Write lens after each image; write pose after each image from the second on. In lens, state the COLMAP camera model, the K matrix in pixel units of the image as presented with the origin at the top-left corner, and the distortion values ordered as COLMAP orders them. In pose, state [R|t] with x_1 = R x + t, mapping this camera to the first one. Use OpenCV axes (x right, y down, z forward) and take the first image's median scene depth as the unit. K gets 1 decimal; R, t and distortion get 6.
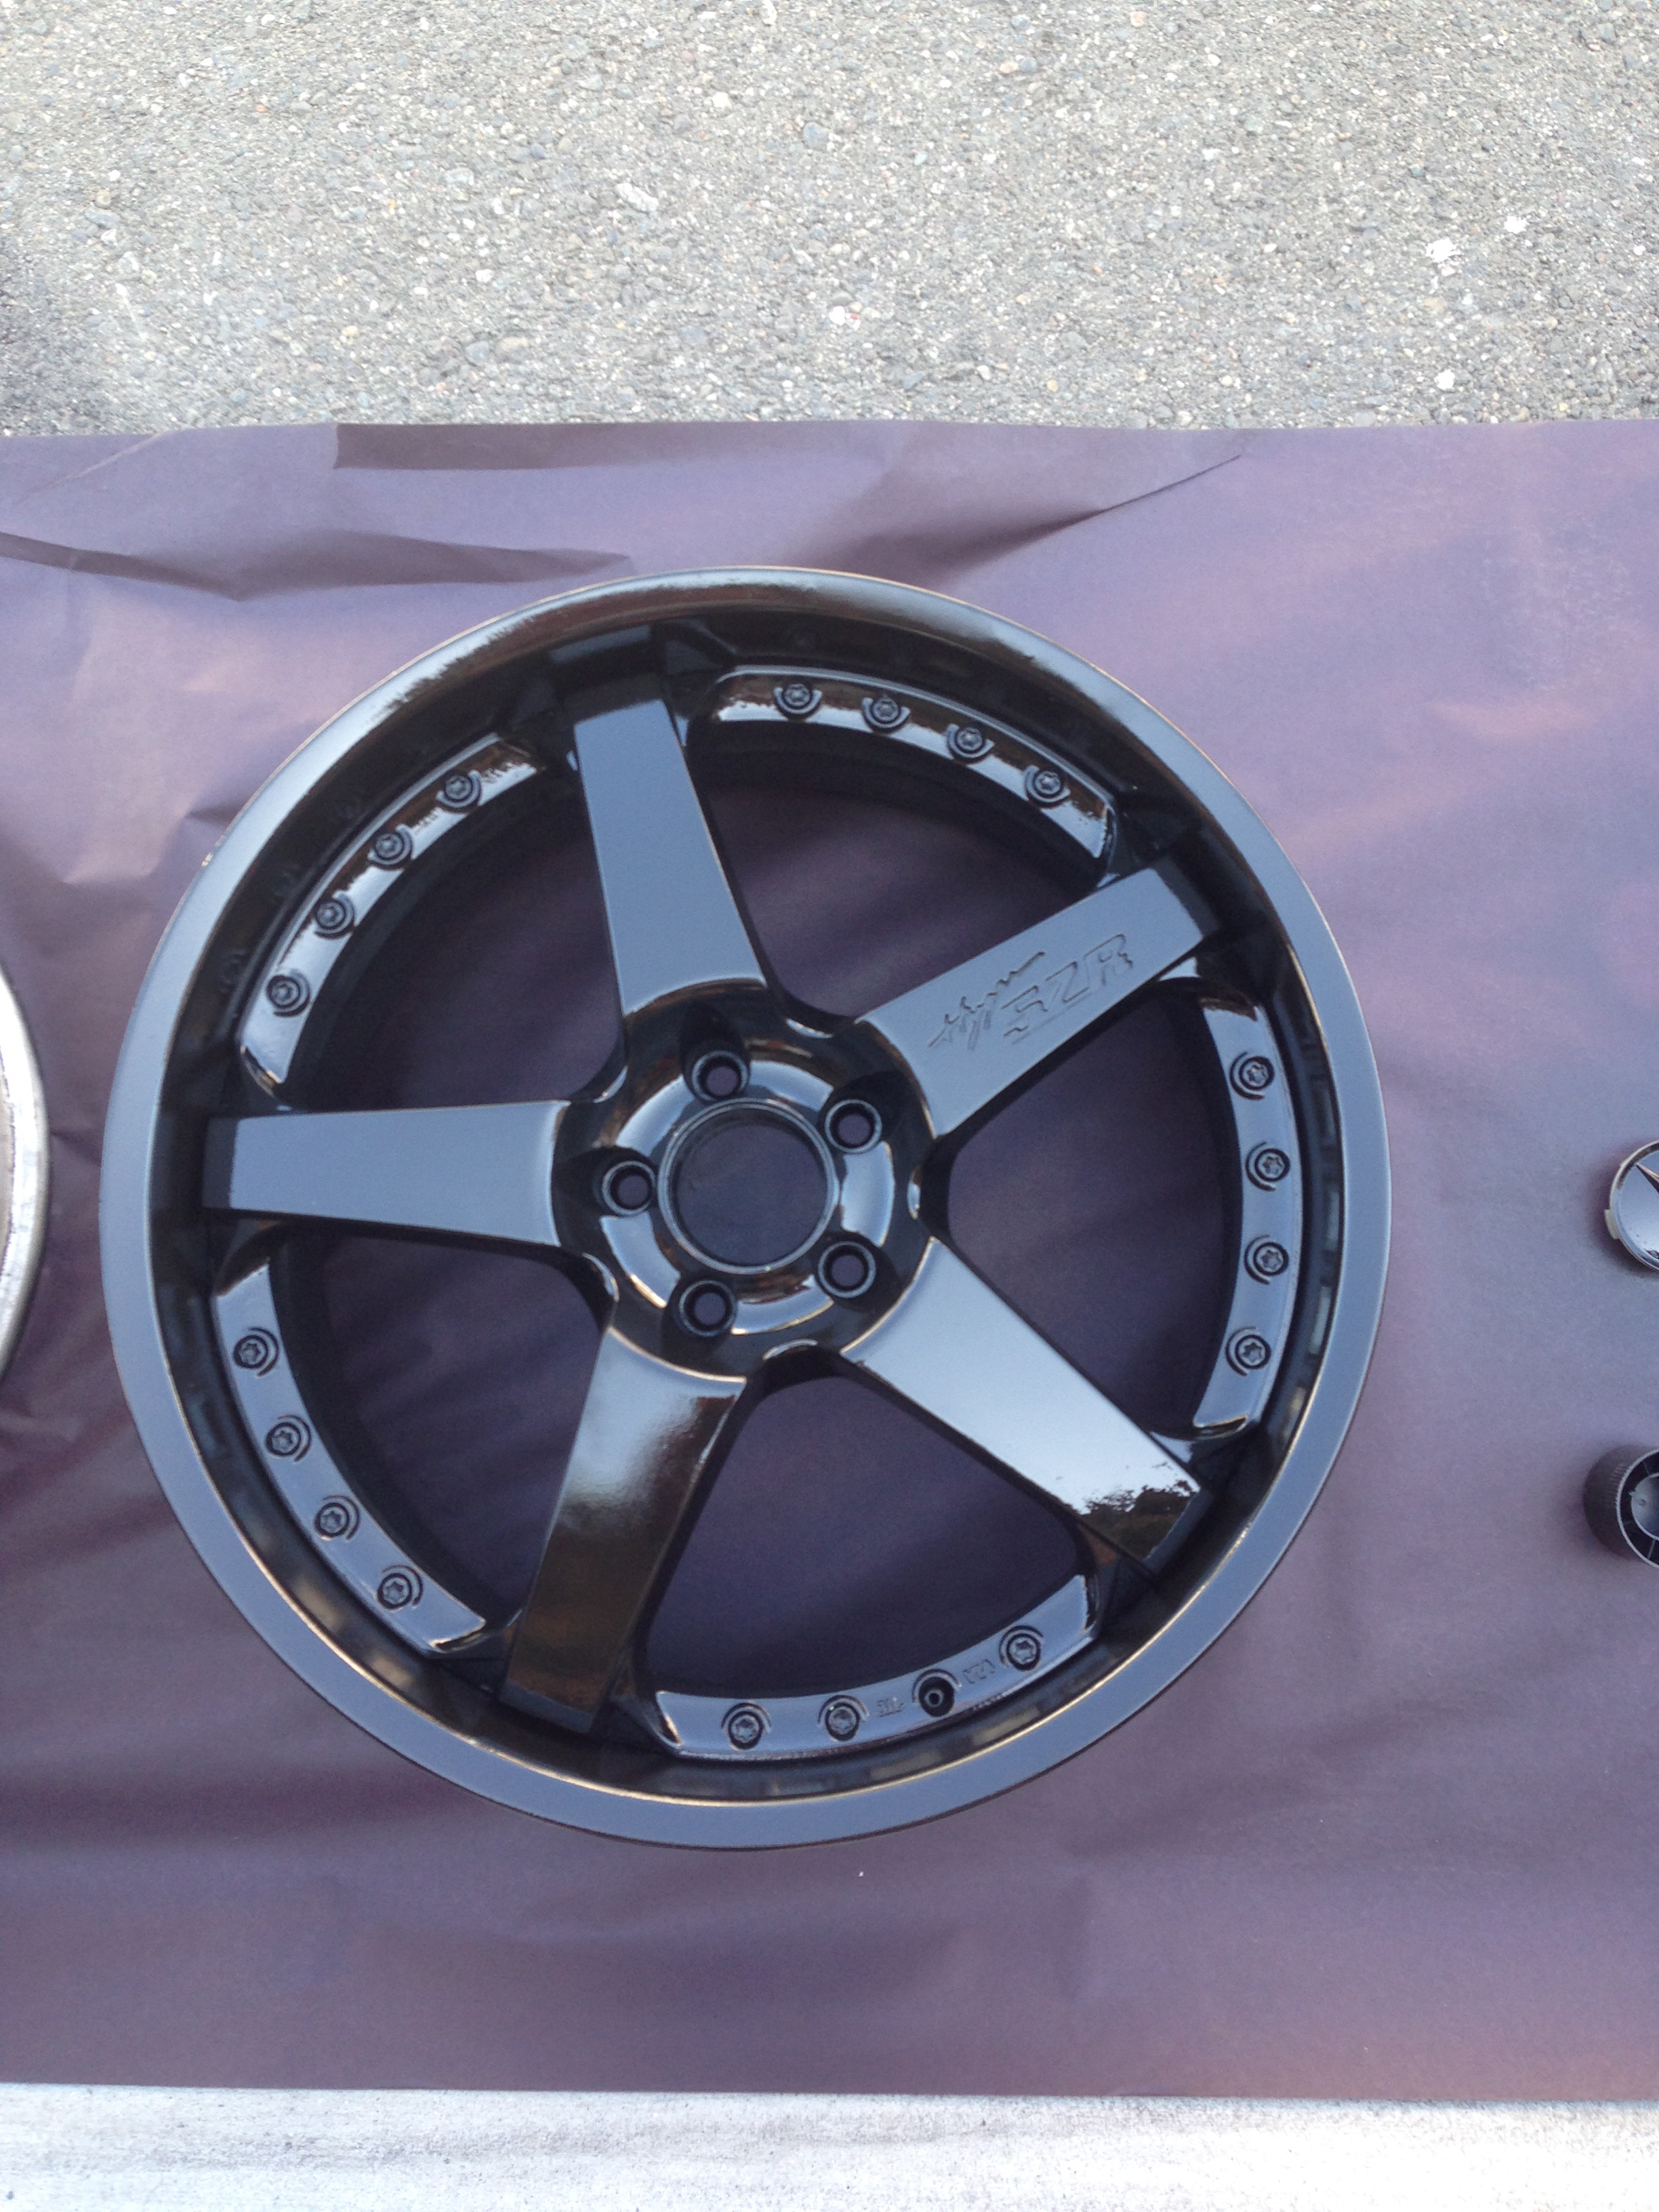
lens RADIAL K [[2015.5, 0, 827.6], [0, 2015.5, 1099.2], [0, 0, 1]] dist [0.045626, 0.000000]
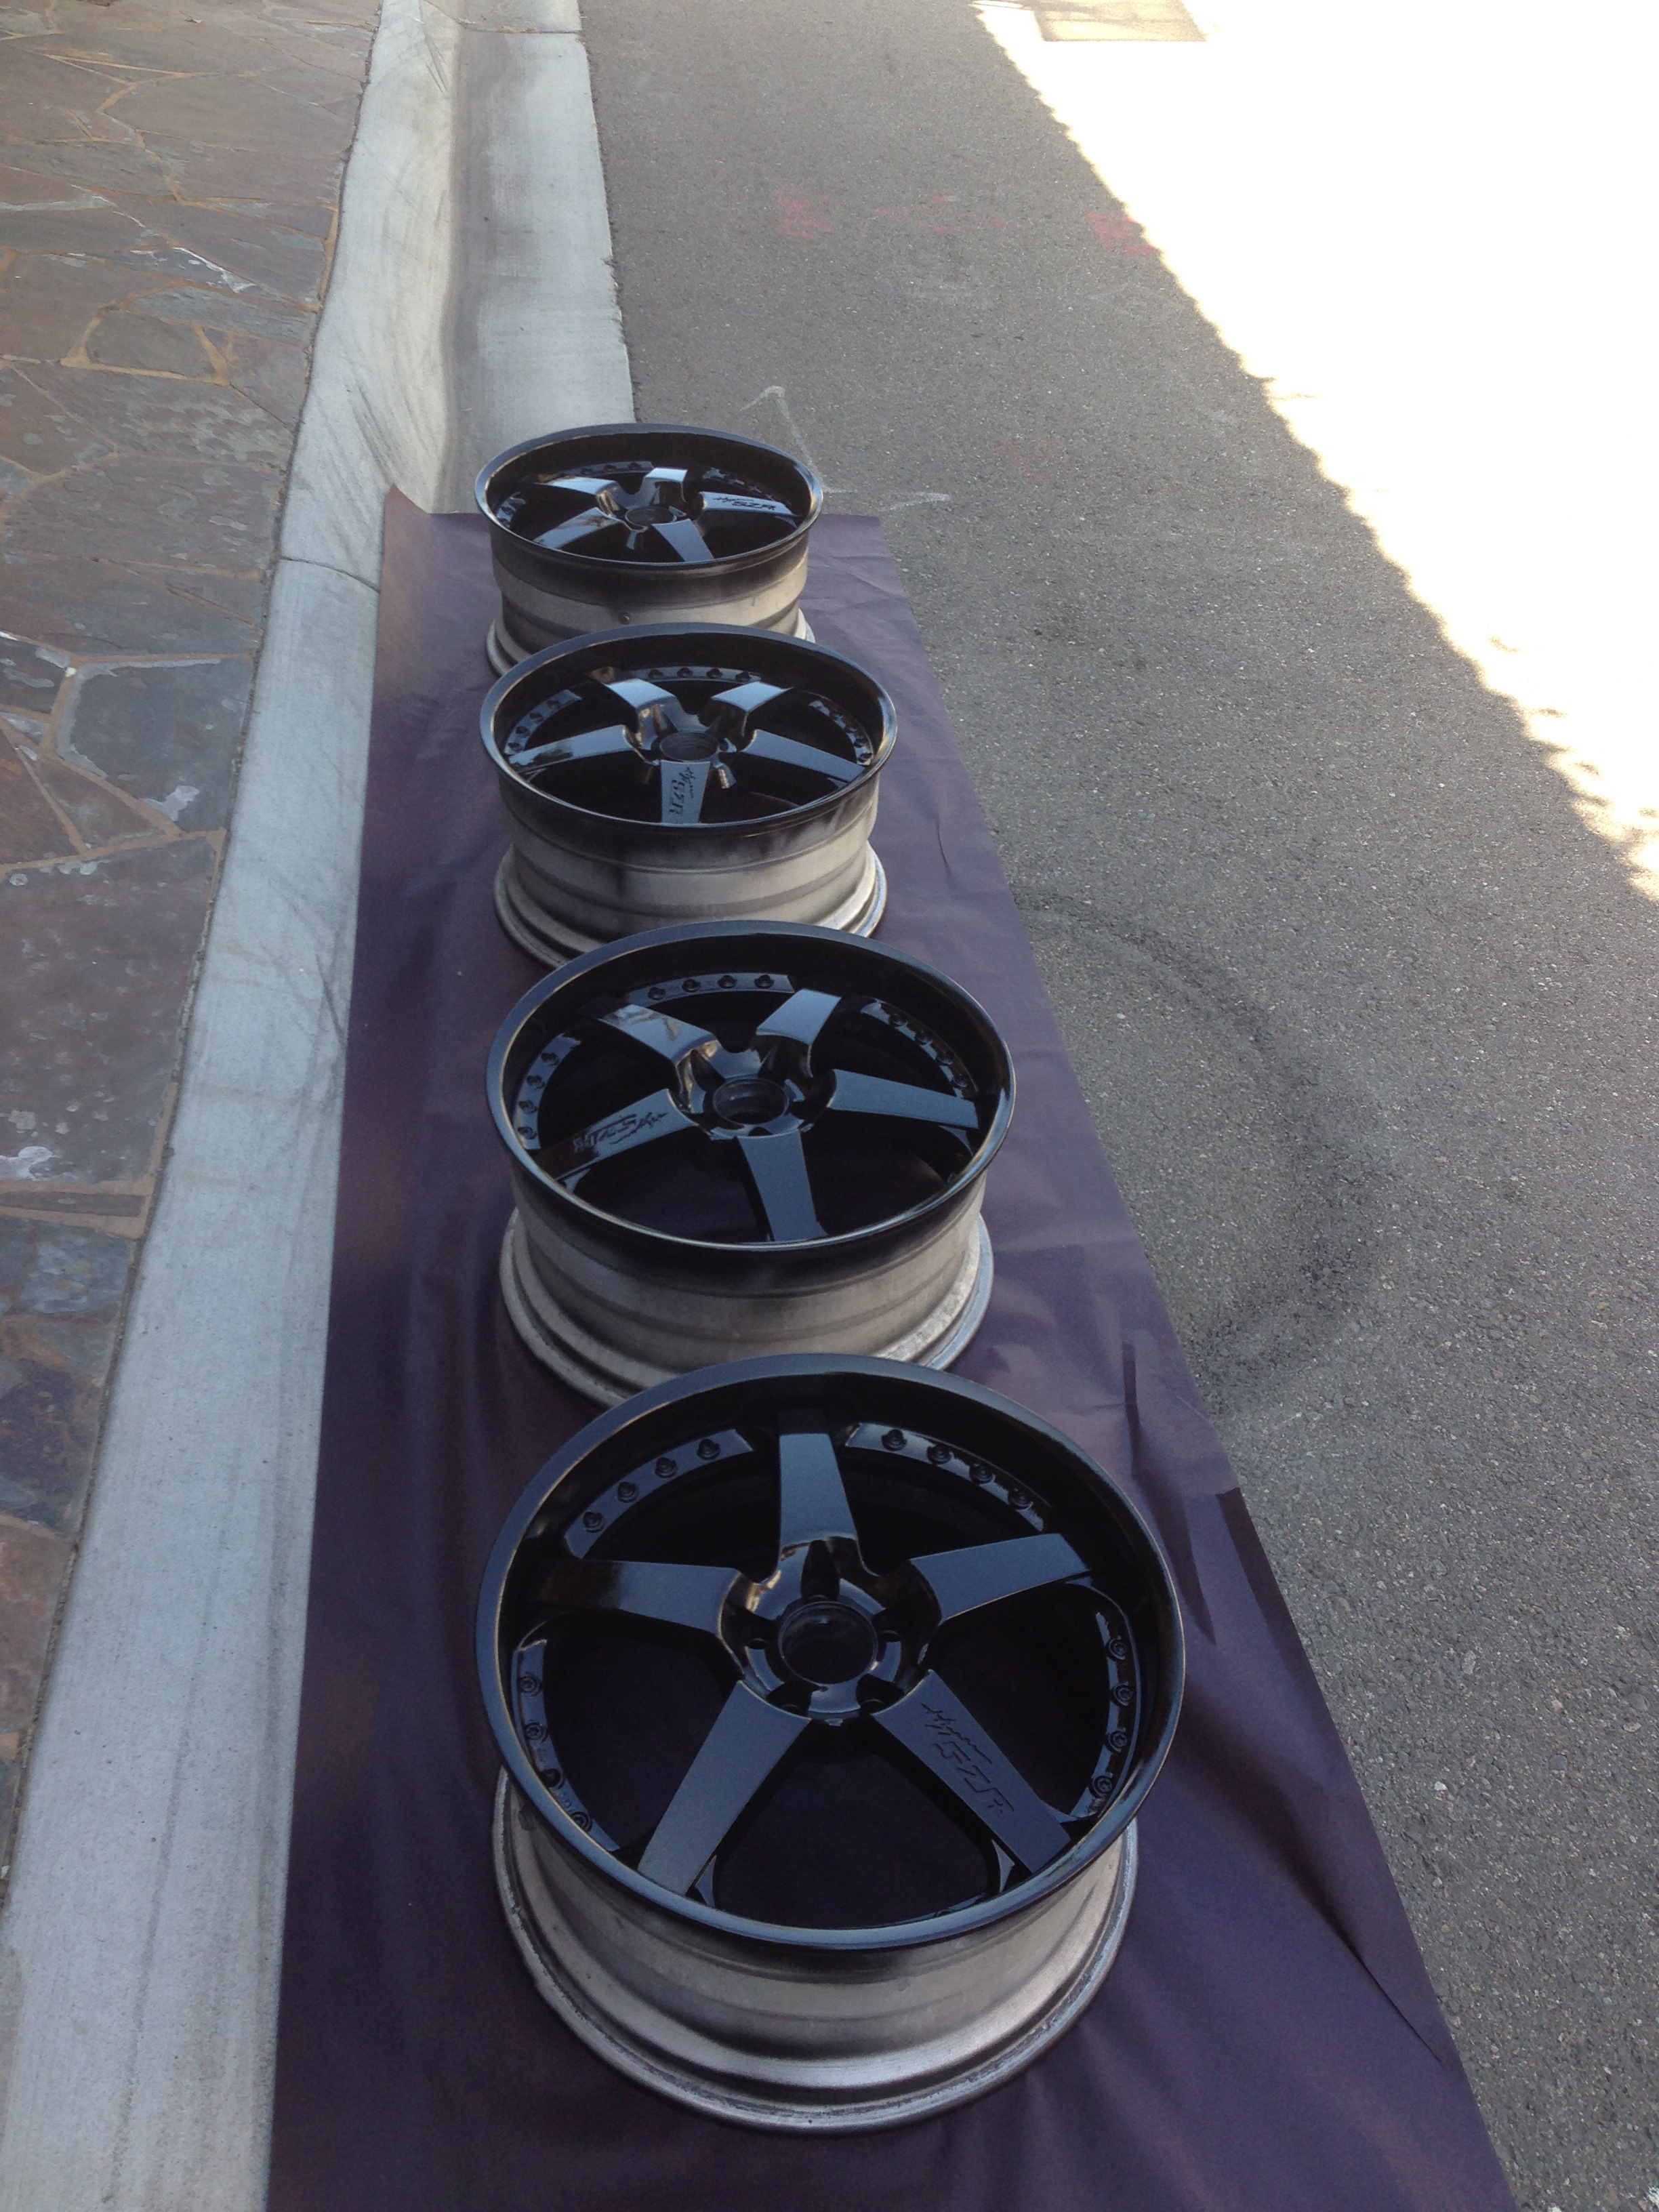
lens RADIAL K [[2015.5, 0, 826.2], [0, 2015.5, 1104.9], [0, 0, 1]] dist [0.045626, 0.000000]
pose [[0.147648, 0.656453, -0.739777, 0.718370], [-0.984233, 0.171178, -0.044540, 0.032463], [0.097396, 0.734689, 0.671376, -0.401821]]
